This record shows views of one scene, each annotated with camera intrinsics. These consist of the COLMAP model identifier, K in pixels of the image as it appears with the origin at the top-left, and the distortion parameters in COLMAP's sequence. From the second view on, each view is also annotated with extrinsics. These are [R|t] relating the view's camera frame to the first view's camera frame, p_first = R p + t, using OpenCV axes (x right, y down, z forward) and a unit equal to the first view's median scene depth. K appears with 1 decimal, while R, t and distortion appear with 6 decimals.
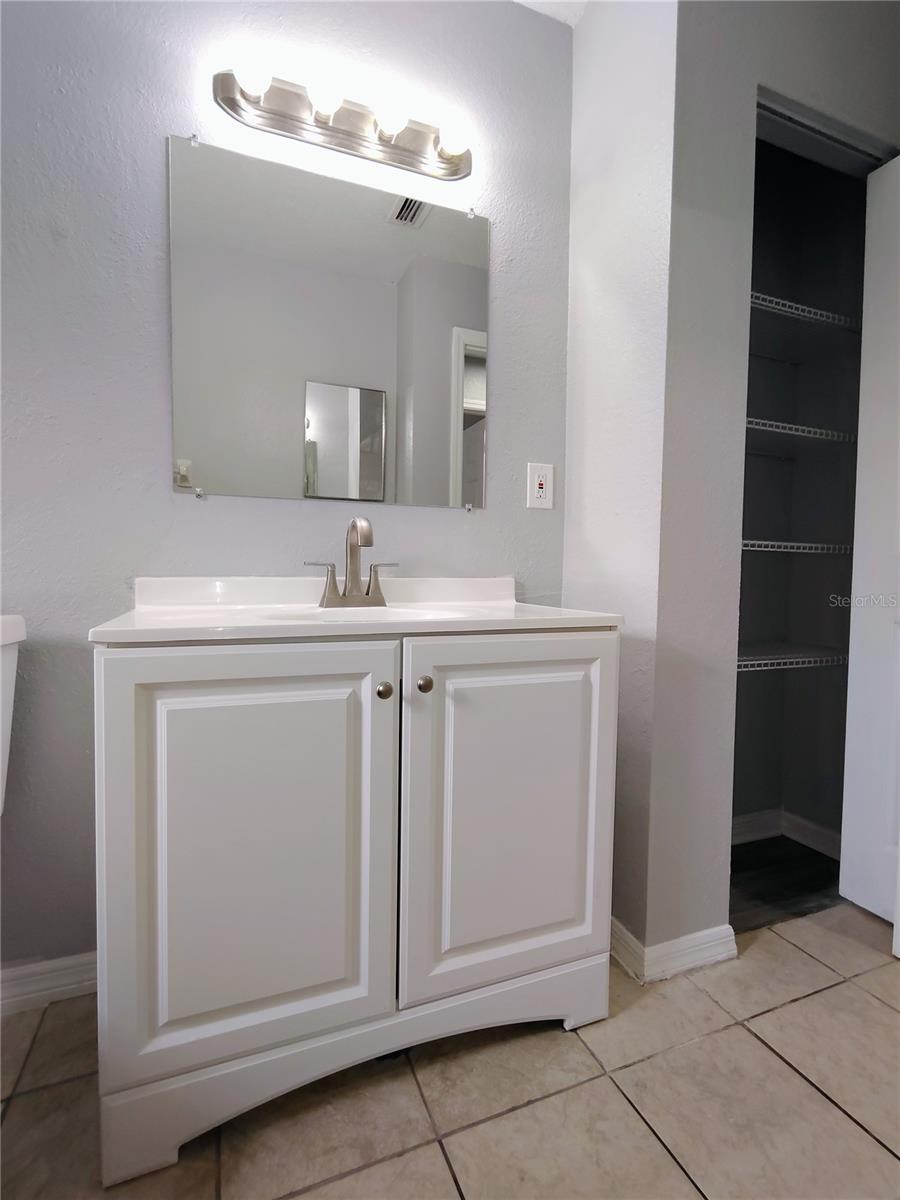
lens RADIAL K [[558.1, 0, 450.2], [0, 558.1, 599.4], [0, 0, 1]] dist [-0.001558, 0.001246]
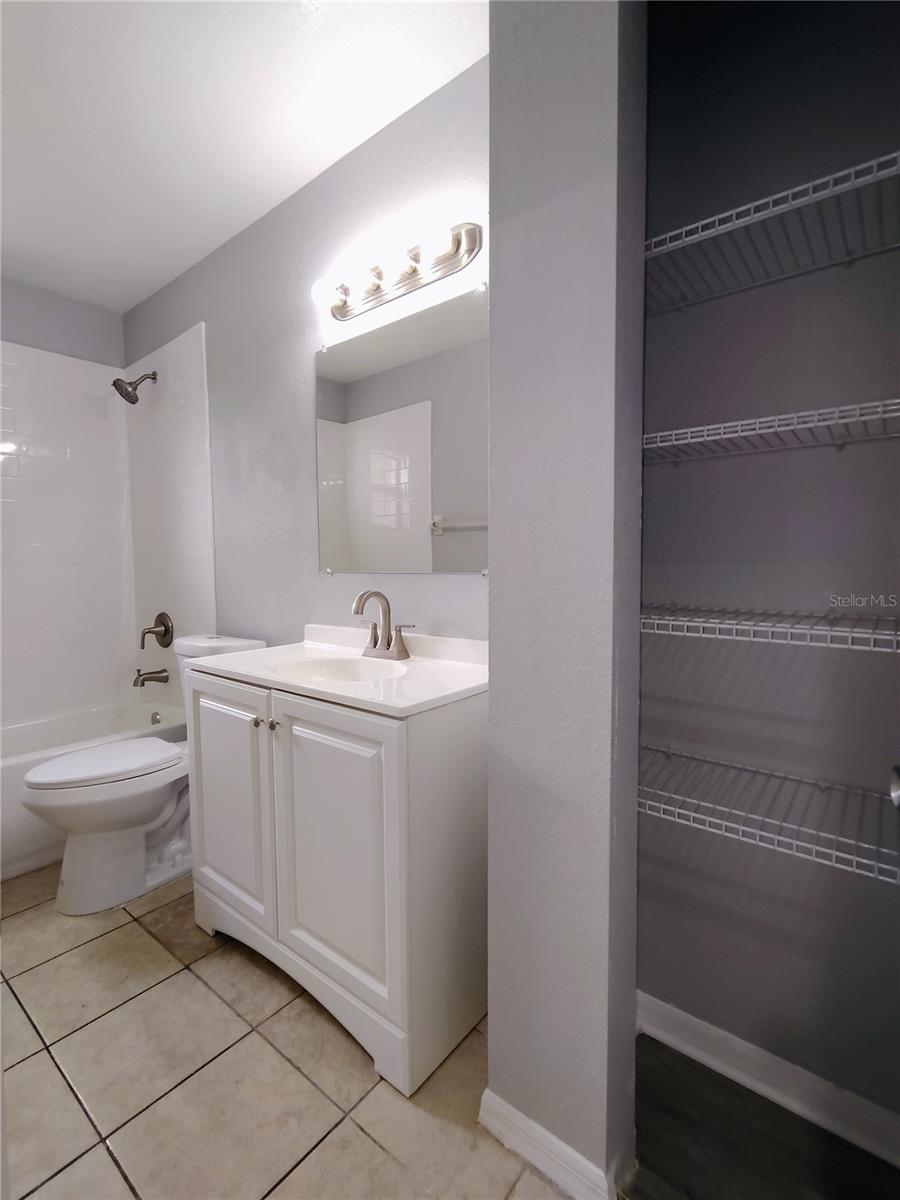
lens RADIAL K [[558.1, 0, 432.1], [0, 558.1, 602.8], [0, 0, 1]] dist [-0.001558, 0.001246]
pose [[0.478896, 0.044568, -0.876740, 1.315341], [-0.025307, 0.998996, 0.036960, -0.213051], [0.877507, 0.004488, 0.479543, 0.628091]]
